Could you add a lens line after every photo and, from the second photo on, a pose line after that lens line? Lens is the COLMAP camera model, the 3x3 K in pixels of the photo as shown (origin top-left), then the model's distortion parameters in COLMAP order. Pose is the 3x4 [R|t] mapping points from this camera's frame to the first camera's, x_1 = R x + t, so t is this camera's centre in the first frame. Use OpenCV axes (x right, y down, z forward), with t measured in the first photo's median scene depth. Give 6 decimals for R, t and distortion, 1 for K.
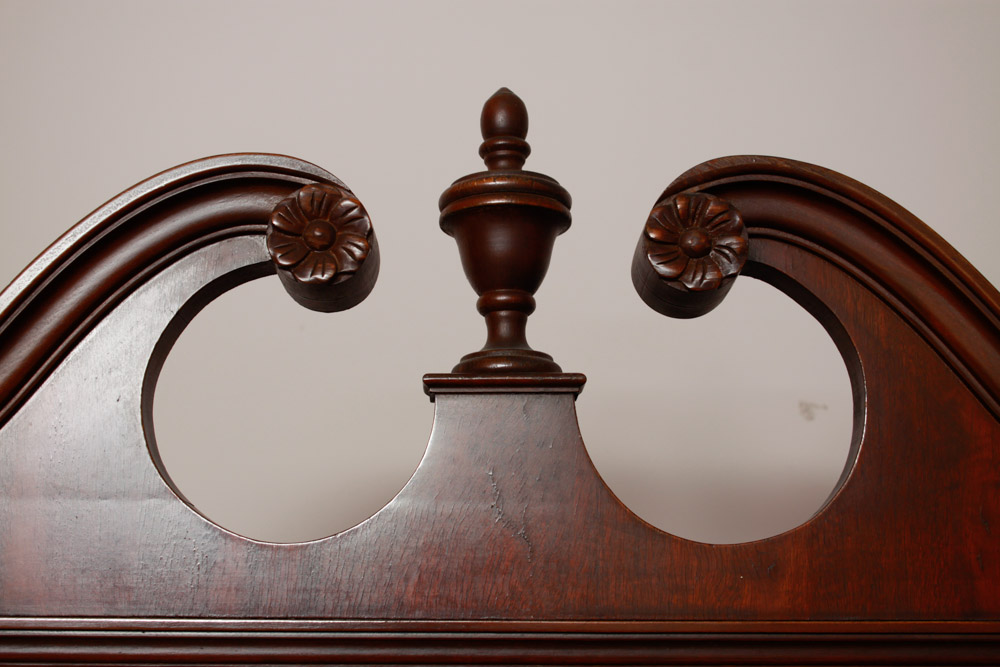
lens RADIAL K [[1633.1, 0, 500.0], [0, 1633.1, 333.5], [0, 0, 1]] dist [-0.031593, -0.043133]
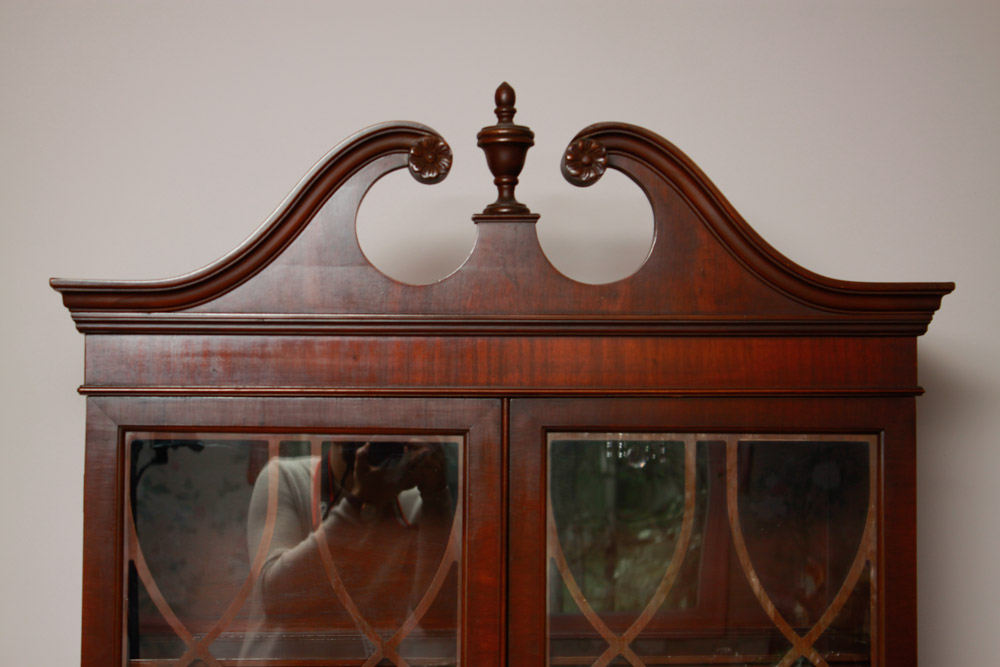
lens RADIAL K [[2160.3, 0, 500.0], [0, 2160.3, 333.5], [0, 0, 1]] dist [0.043382, 0.159082]
pose [[0.999192, -0.000929, 0.040181, -0.134852], [-0.006318, 0.983672, 0.179857, -0.374334], [-0.039692, -0.179966, 0.982872, -2.159625]]
